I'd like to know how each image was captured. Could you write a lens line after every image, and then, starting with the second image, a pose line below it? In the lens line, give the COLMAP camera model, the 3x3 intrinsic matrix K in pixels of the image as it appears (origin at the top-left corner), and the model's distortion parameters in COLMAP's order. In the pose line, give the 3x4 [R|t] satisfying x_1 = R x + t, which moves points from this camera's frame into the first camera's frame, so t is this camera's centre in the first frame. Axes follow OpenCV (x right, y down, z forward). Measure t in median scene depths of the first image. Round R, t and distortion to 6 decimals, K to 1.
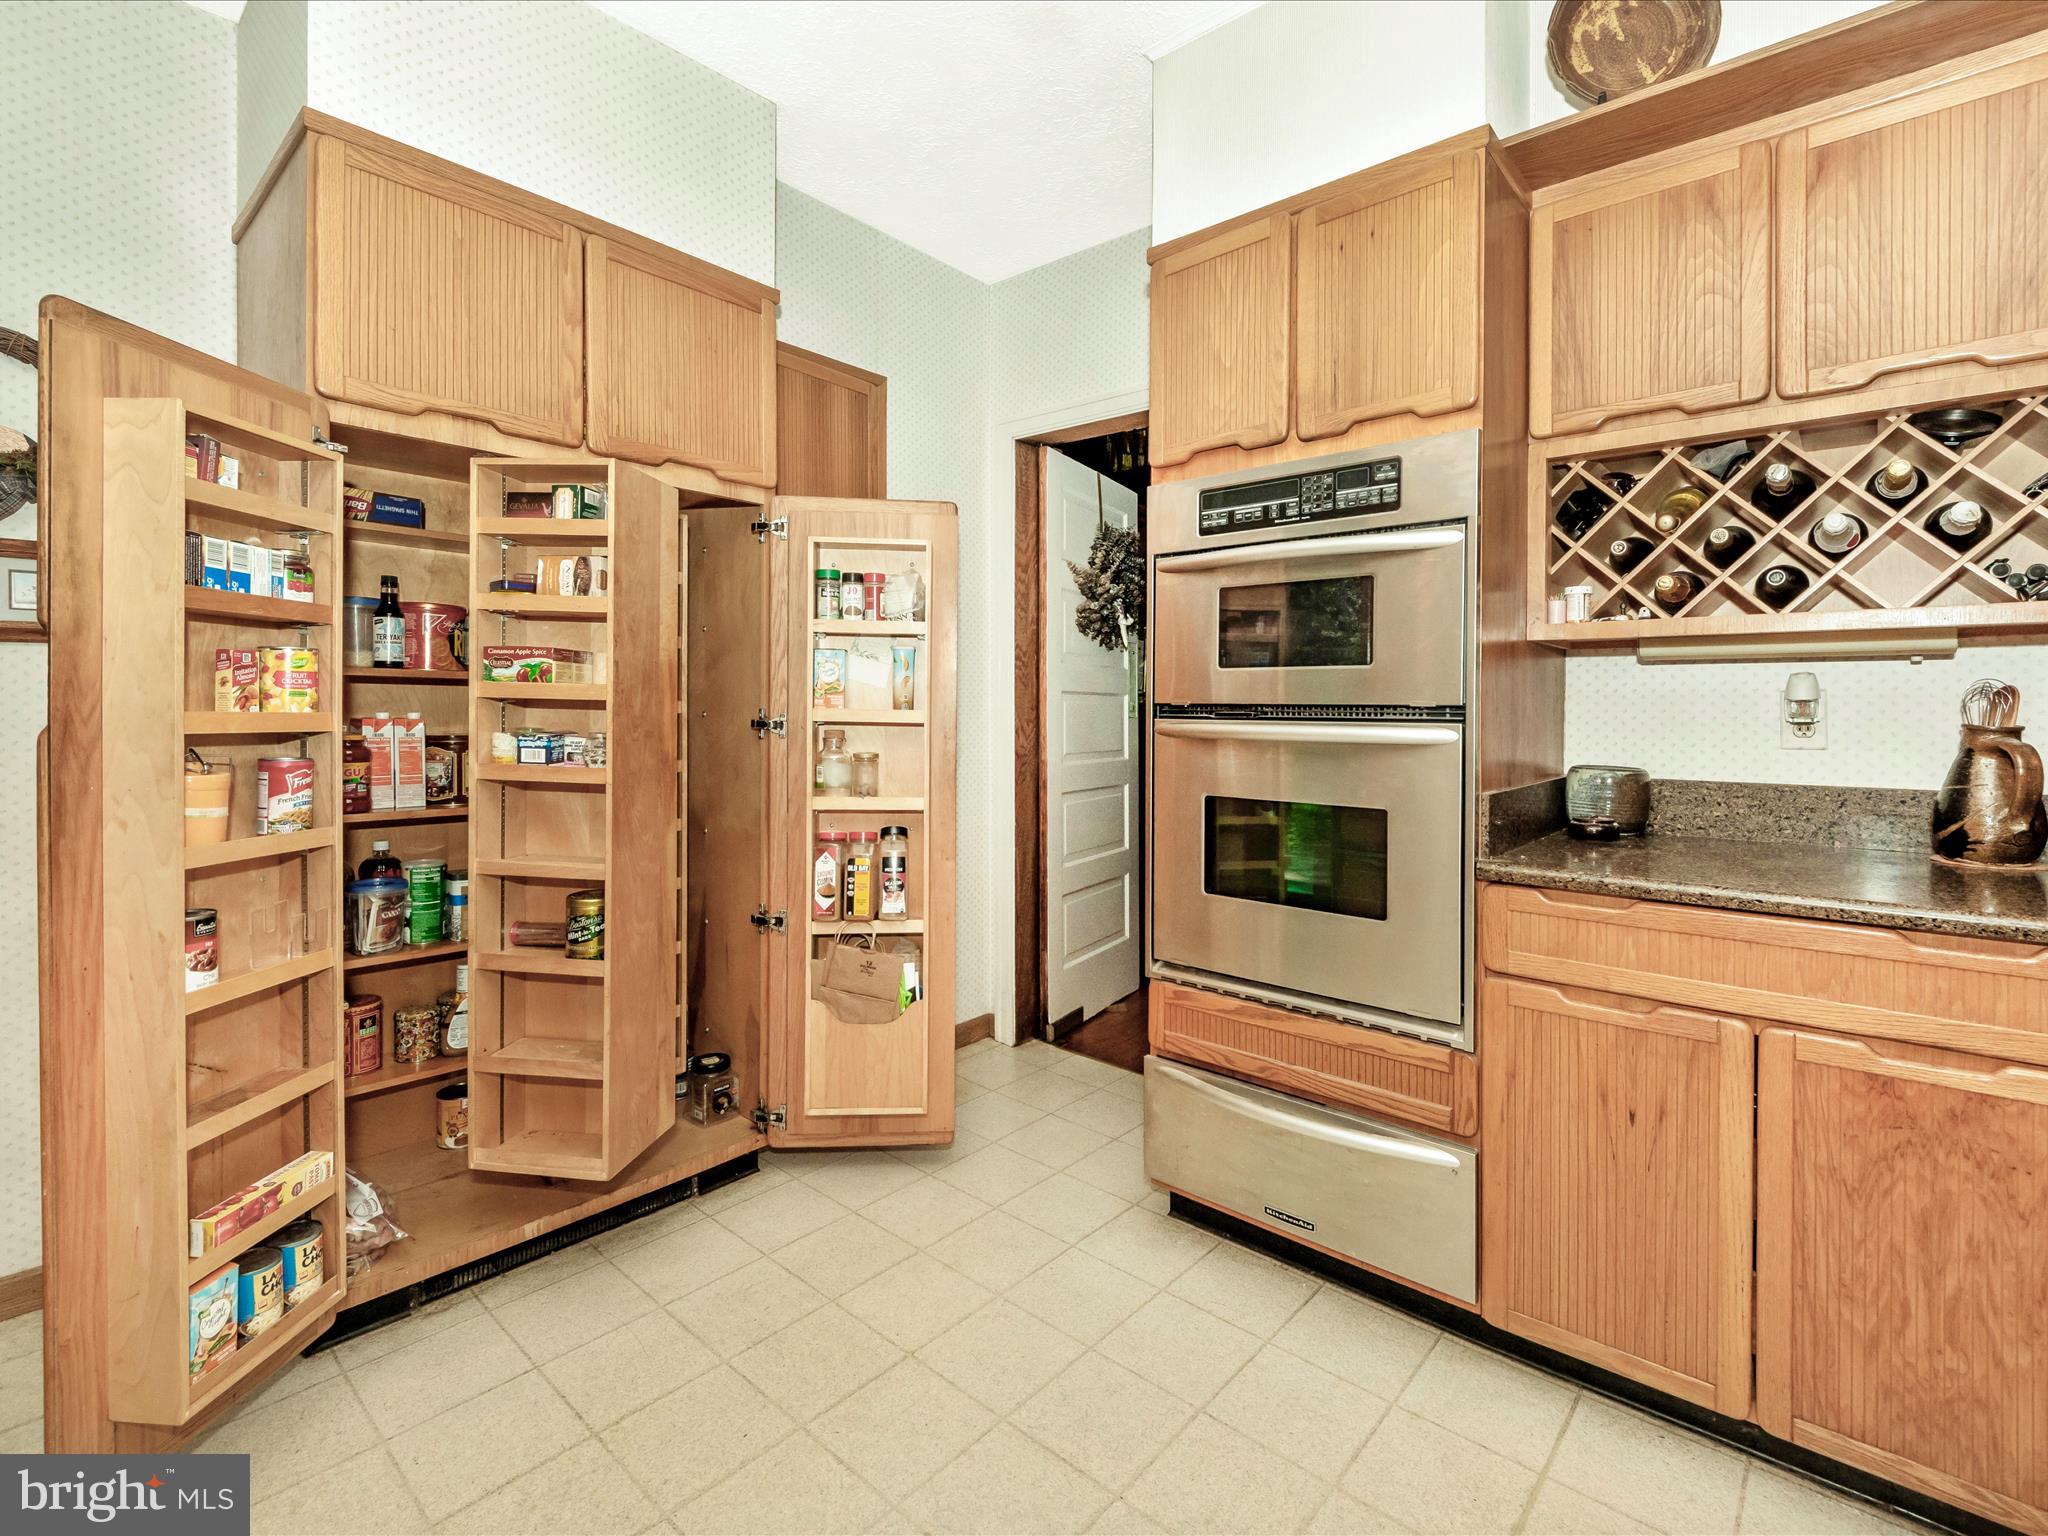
lens RADIAL K [[946.8, 0, 1041.2], [0, 946.8, 728.9], [0, 0, 1]] dist [0.001650, -0.007626]
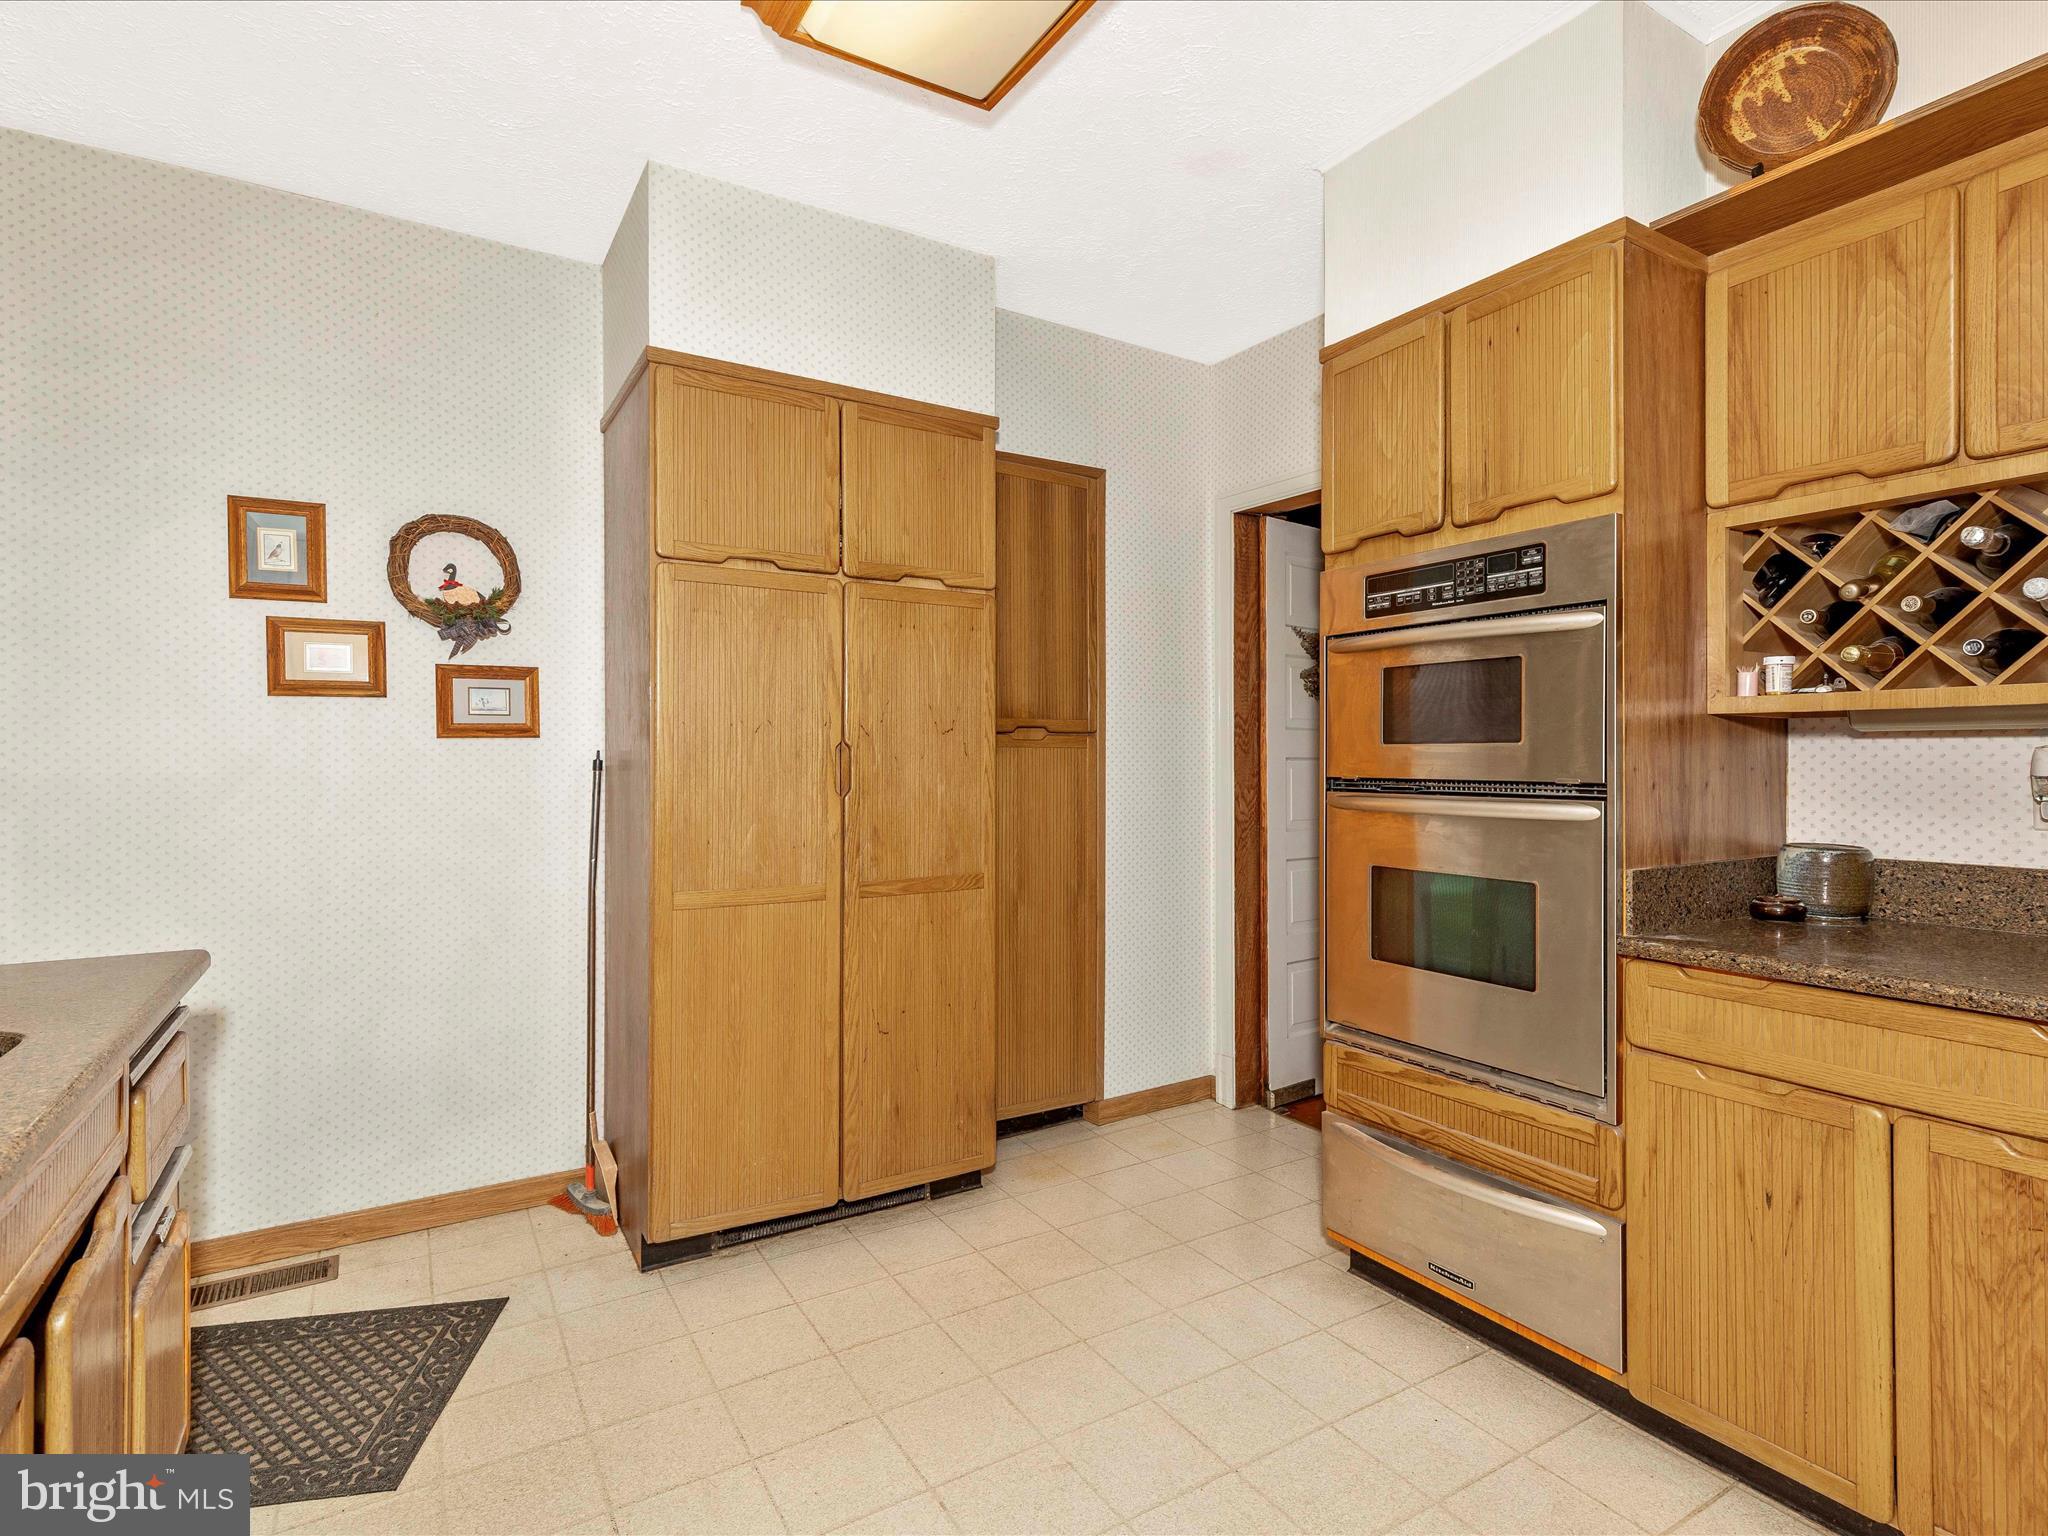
lens RADIAL K [[1044.6, 0, 1036.1], [0, 1044.6, 762.8], [0, 0, 1]] dist [0.010464, 0.001795]
pose [[0.954993, -0.005695, -0.296575, 0.180853], [-0.000306, 0.999796, -0.020184, -0.022267], [0.296629, 0.019367, 0.954796, -0.245128]]
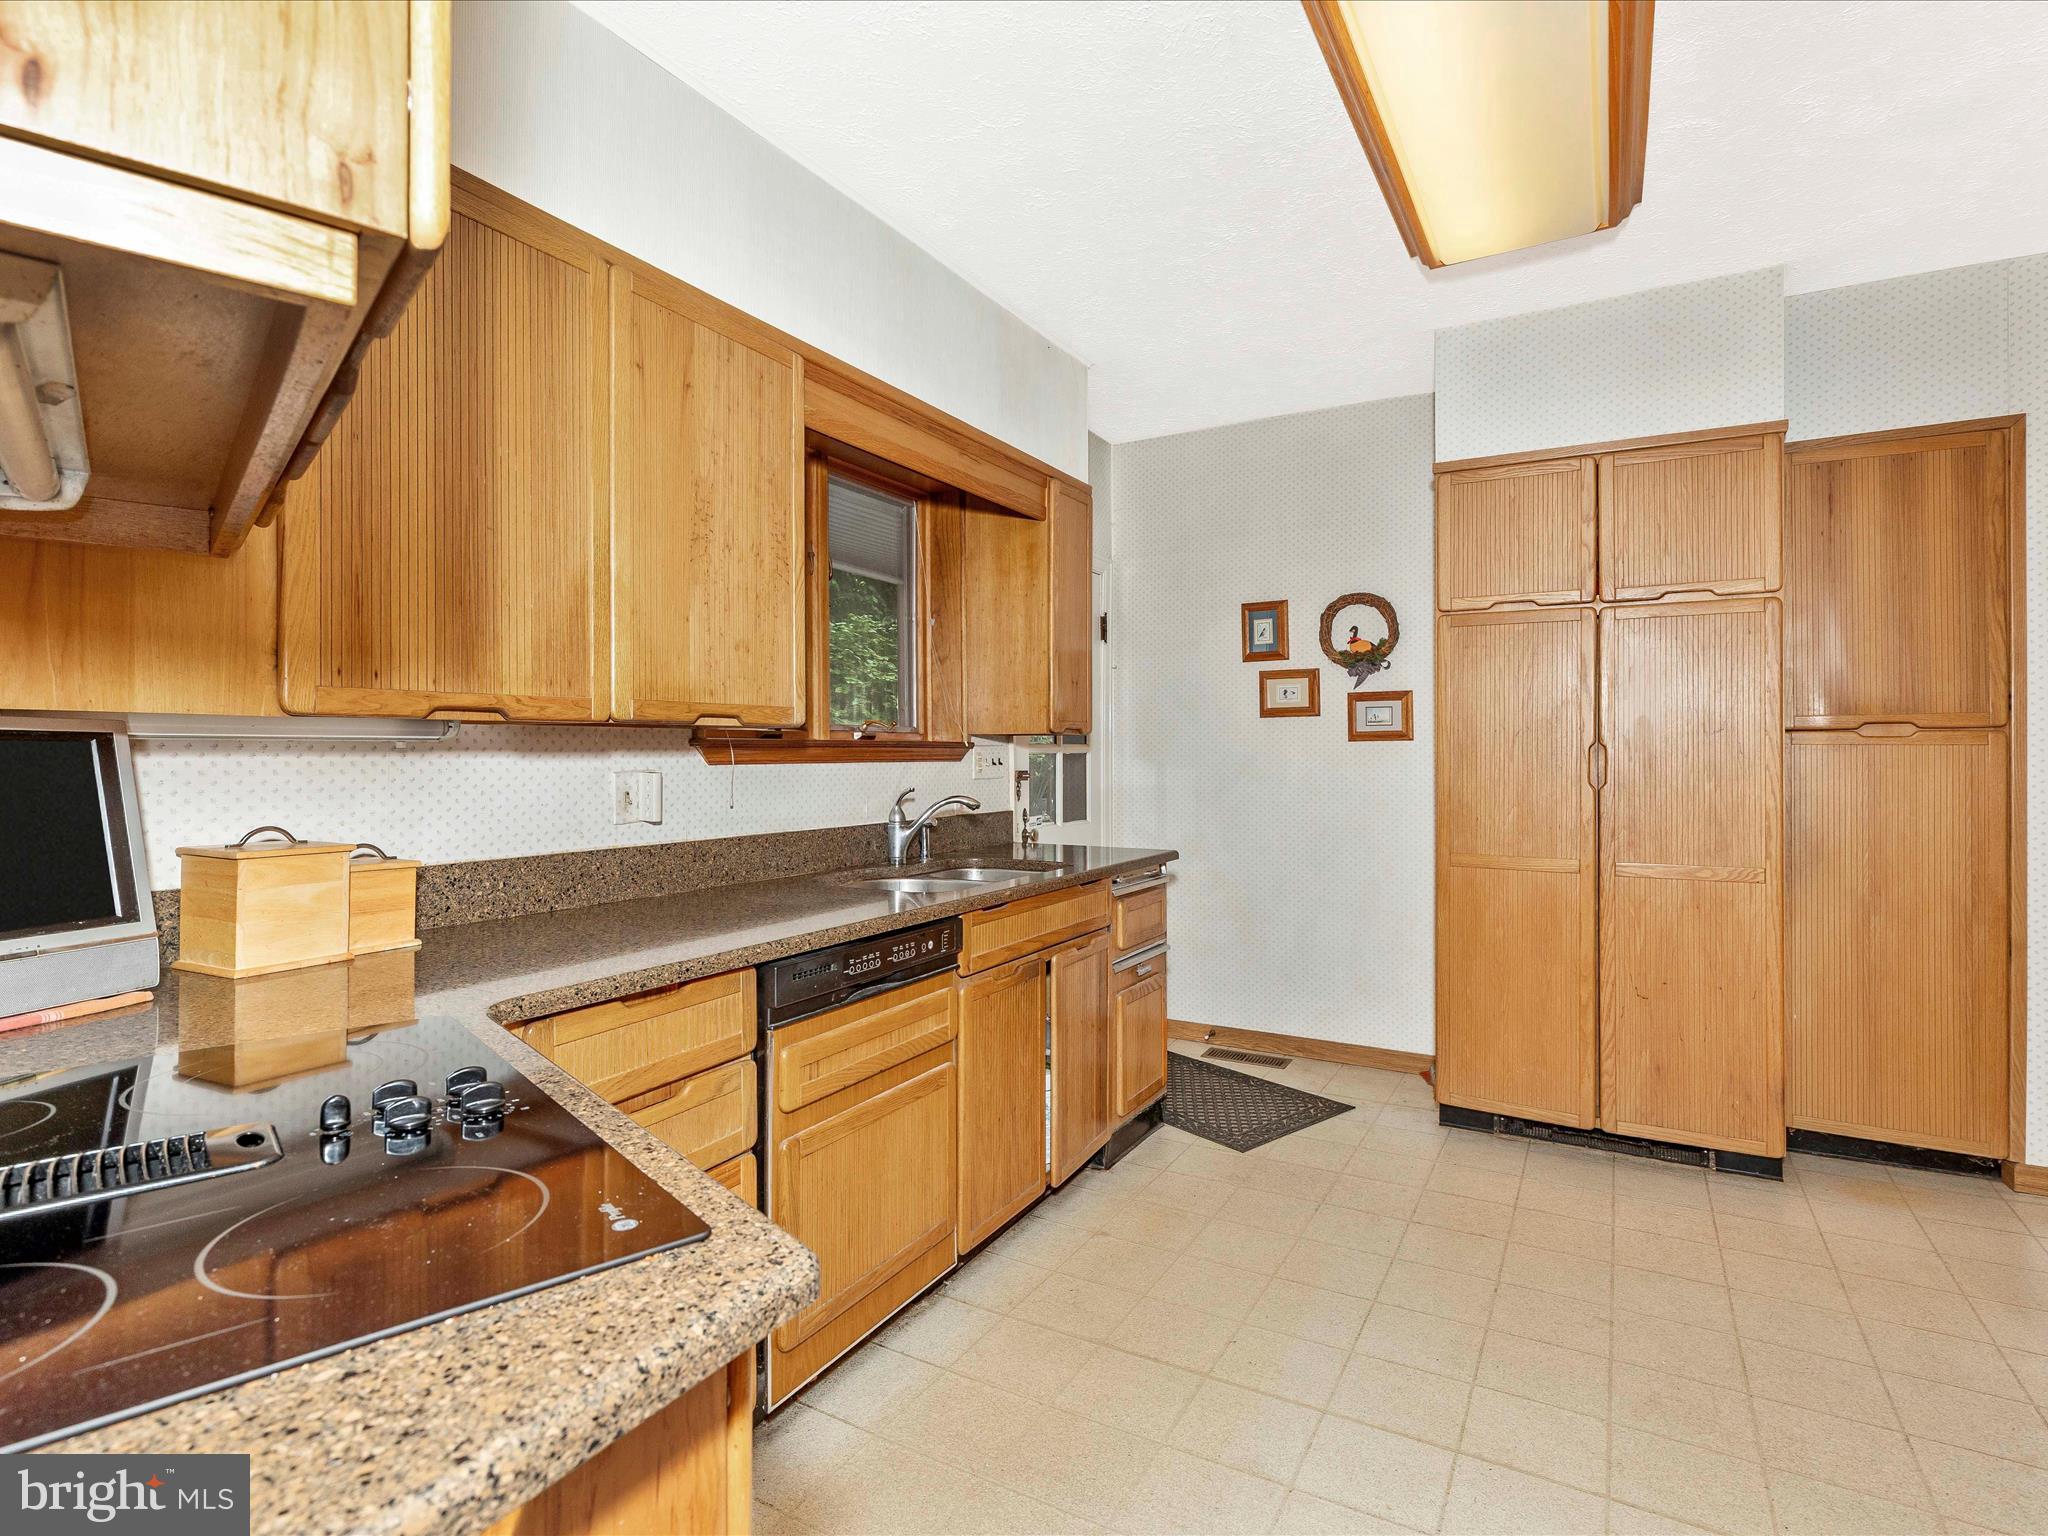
lens RADIAL K [[1044.6, 0, 1023.6], [0, 1044.6, 754.7], [0, 0, 1]] dist [0.010464, 0.001795]
pose [[0.208718, -0.002570, -0.977973, 1.008943], [-0.022029, 0.999730, -0.007328, -0.026867], [0.977728, 0.023073, 0.208605, -0.228927]]
